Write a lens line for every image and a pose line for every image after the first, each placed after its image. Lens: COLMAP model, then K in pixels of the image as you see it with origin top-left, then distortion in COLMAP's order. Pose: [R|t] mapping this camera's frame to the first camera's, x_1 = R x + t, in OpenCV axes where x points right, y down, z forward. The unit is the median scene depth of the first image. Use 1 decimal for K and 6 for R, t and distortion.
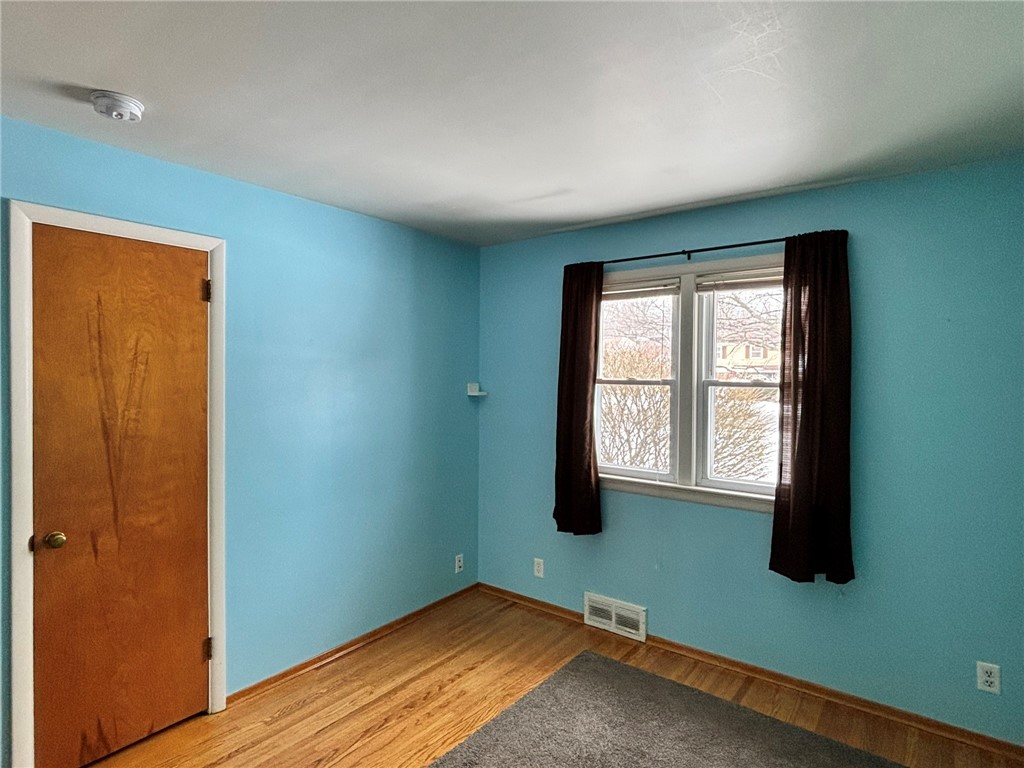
lens RADIAL K [[562.5, 0, 509.0], [0, 562.5, 381.4], [0, 0, 1]] dist [0.044603, -0.050292]
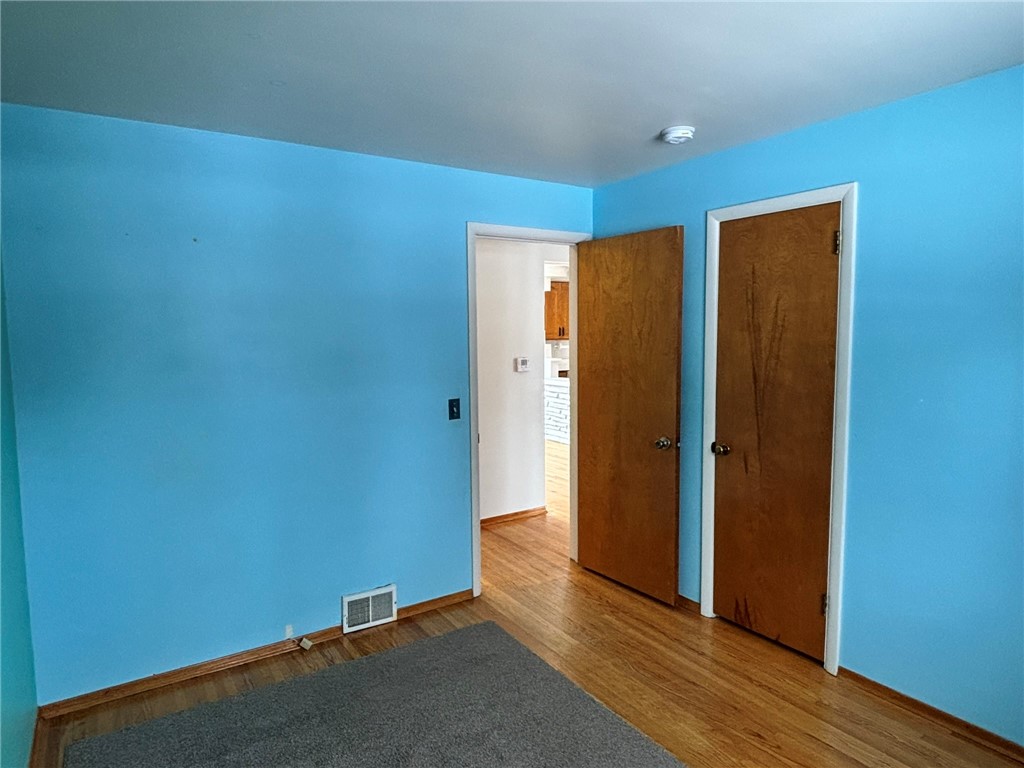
lens RADIAL K [[620.5, 0, 512.0], [0, 620.5, 384.0], [0, 0, 1]] dist [0.001863, -0.000889]
pose [[-0.332043, 0.080794, -0.939798, 0.737808], [-0.007765, 0.996057, 0.088374, -0.010733], [0.943232, 0.036641, -0.330106, 0.930769]]
